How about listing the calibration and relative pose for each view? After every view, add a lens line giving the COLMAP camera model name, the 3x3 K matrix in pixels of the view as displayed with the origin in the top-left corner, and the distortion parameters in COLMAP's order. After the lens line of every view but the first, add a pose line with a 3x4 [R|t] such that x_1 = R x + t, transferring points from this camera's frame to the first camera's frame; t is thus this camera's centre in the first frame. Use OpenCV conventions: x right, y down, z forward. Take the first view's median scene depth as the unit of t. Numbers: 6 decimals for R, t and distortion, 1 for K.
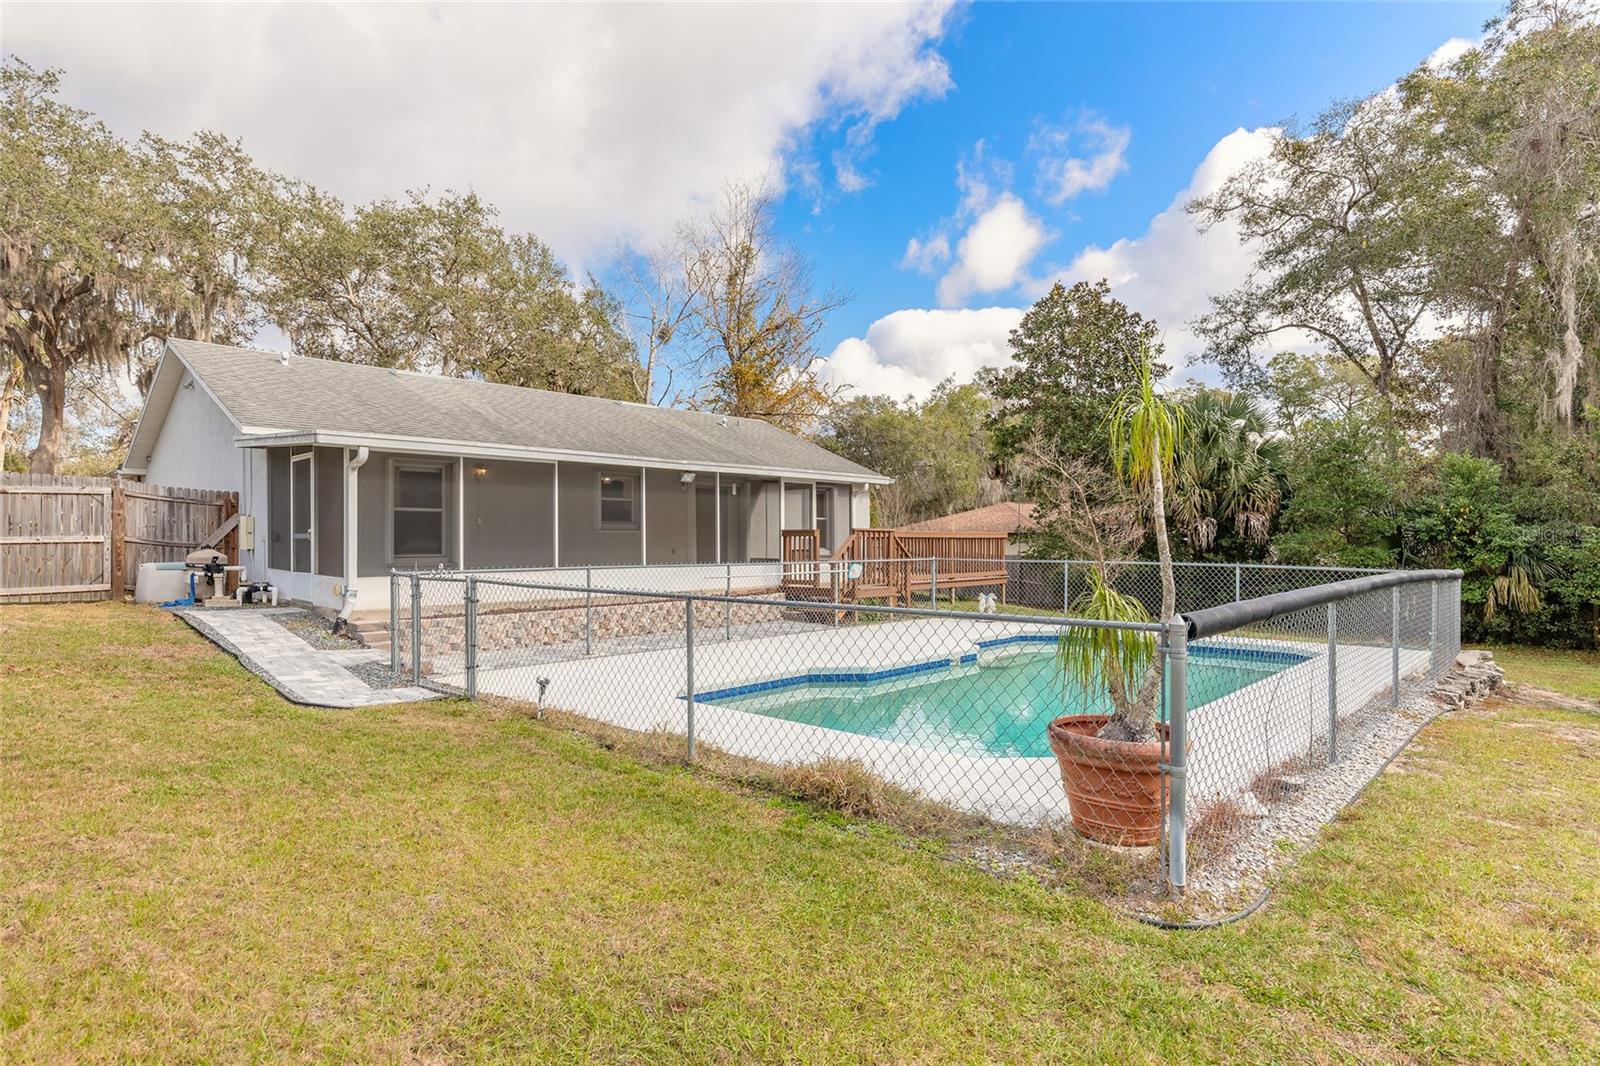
lens RADIAL K [[833.3, 0, 796.7], [0, 833.3, 538.6], [0, 0, 1]] dist [-0.000139, 0.001731]
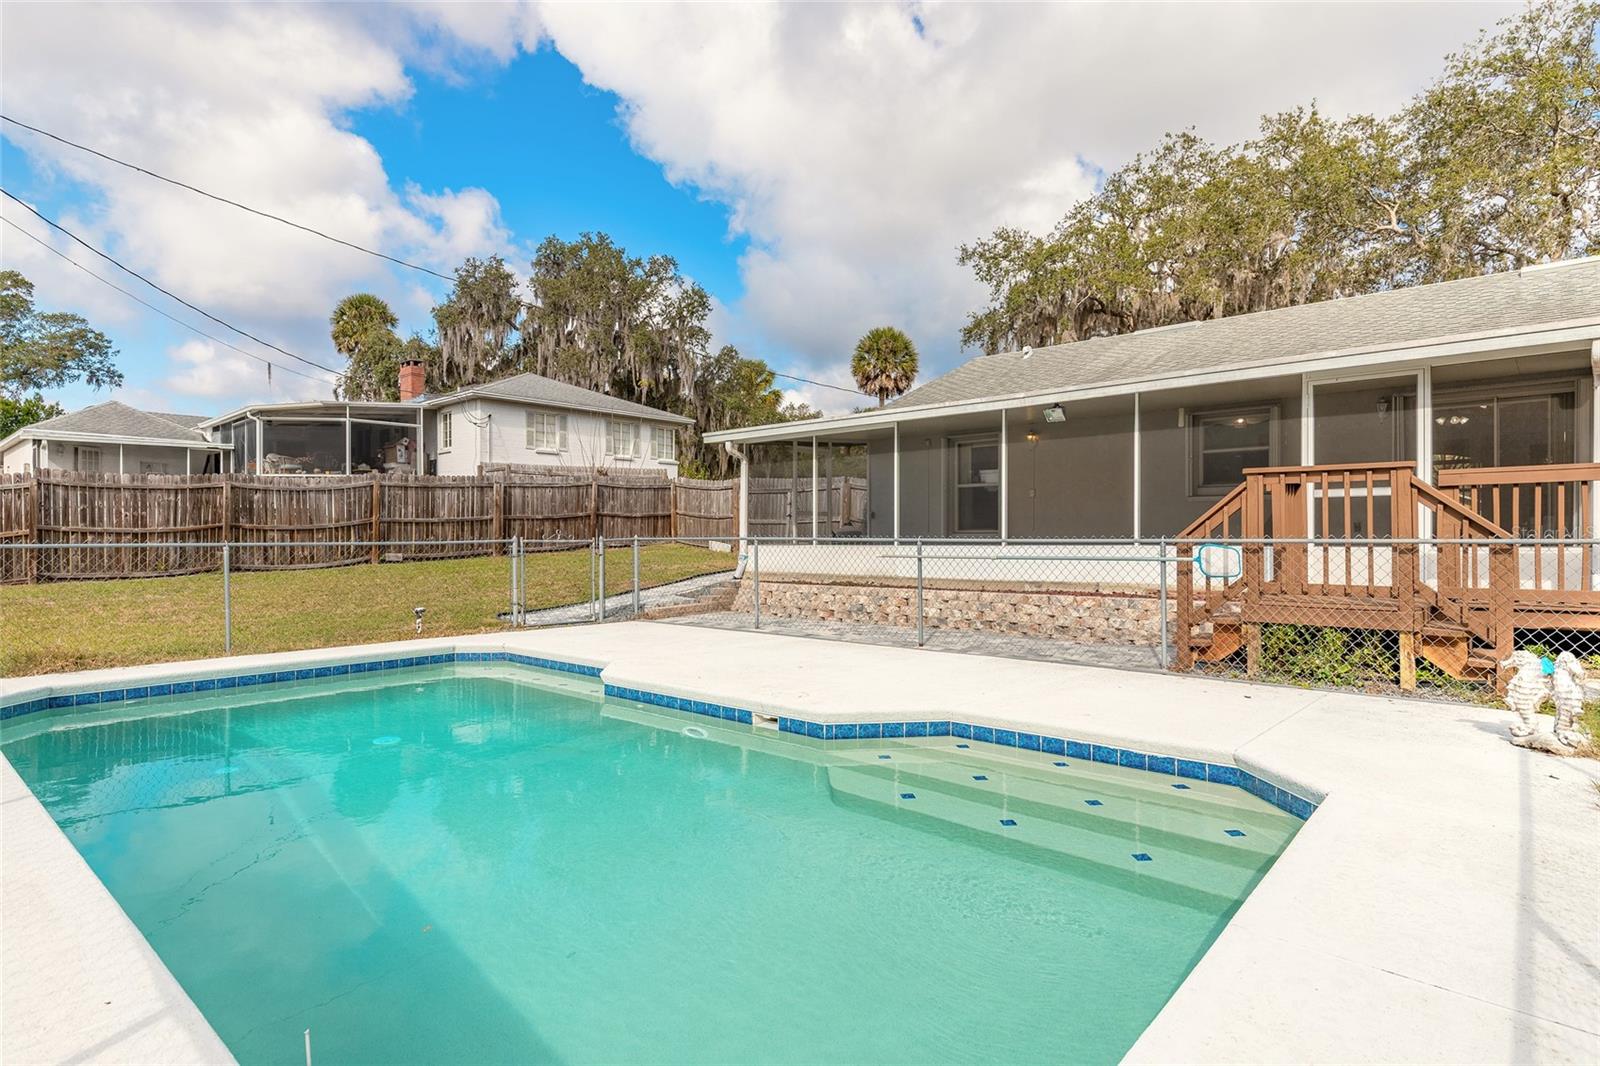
lens RADIAL K [[833.3, 0, 798.0], [0, 833.3, 537.2], [0, 0, 1]] dist [-0.000139, 0.001731]
pose [[0.038758, 0.004319, -0.999239, 0.274068], [0.006397, 0.999969, 0.004570, 0.011133], [0.999228, -0.006570, 0.038729, 0.384439]]
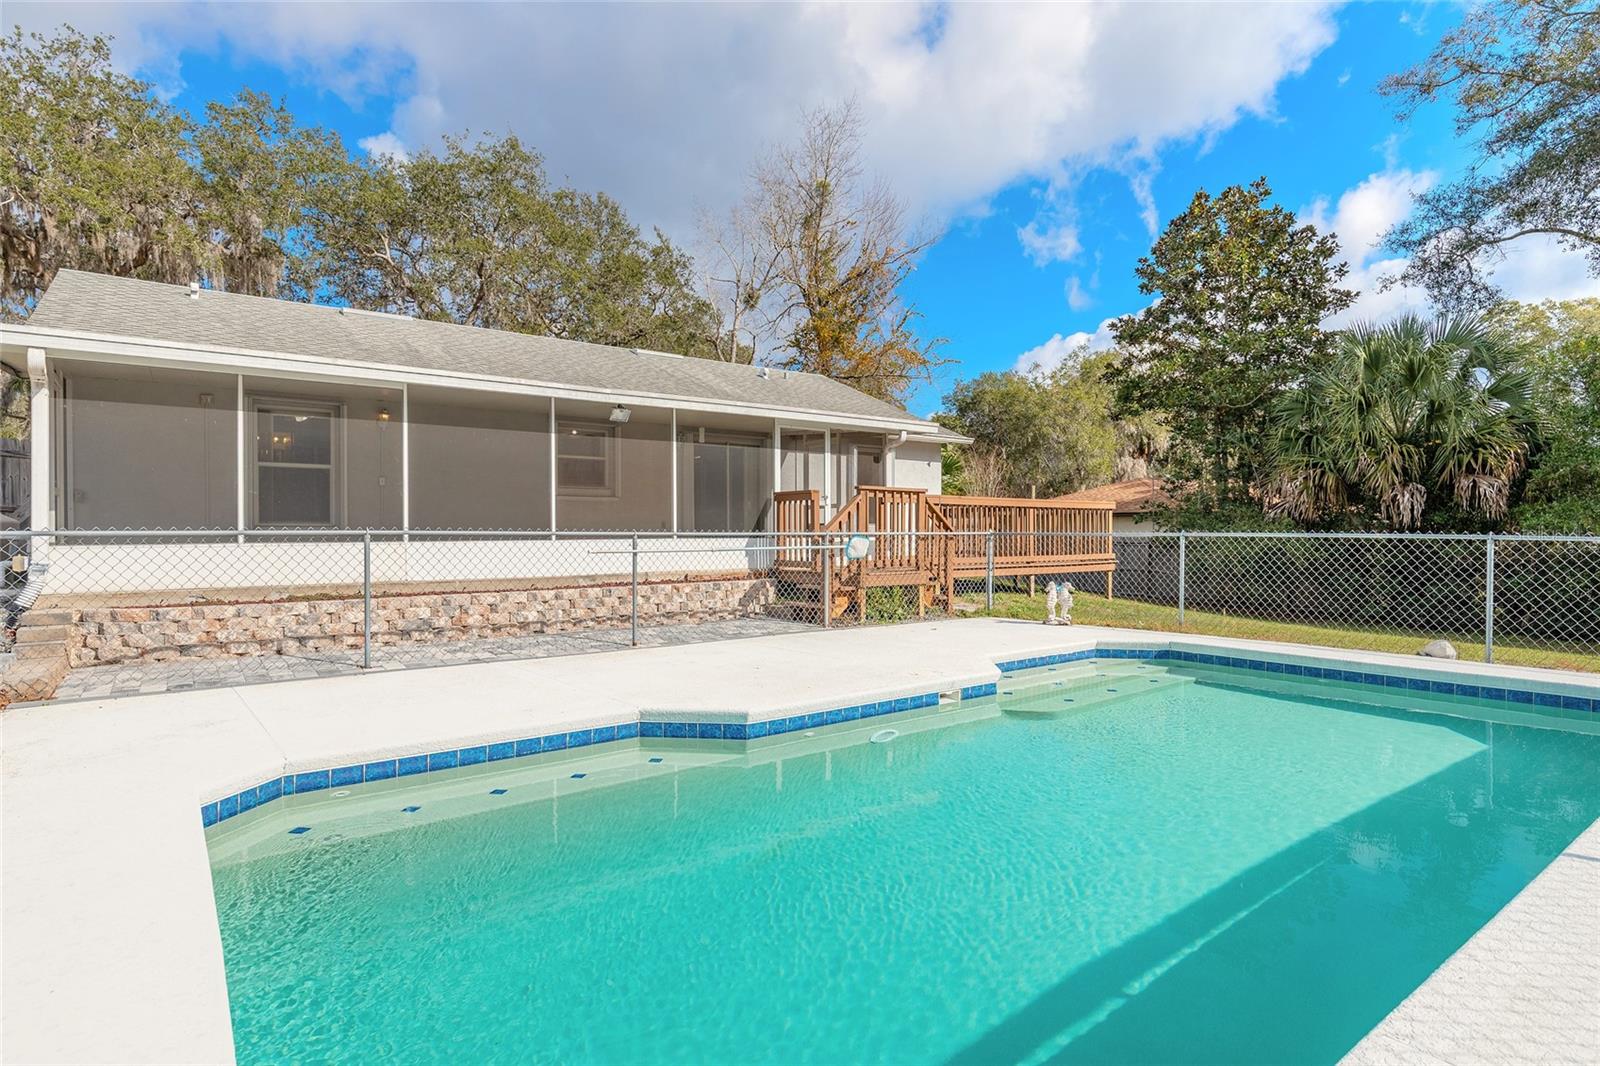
lens RADIAL K [[833.3, 0, 801.2], [0, 833.3, 533.6], [0, 0, 1]] dist [-0.000139, 0.001731]
pose [[0.986835, 0.001878, -0.161718, 0.069834], [-0.000988, 0.999984, 0.005587, 0.012272], [0.161726, -0.005354, 0.986821, 0.161407]]
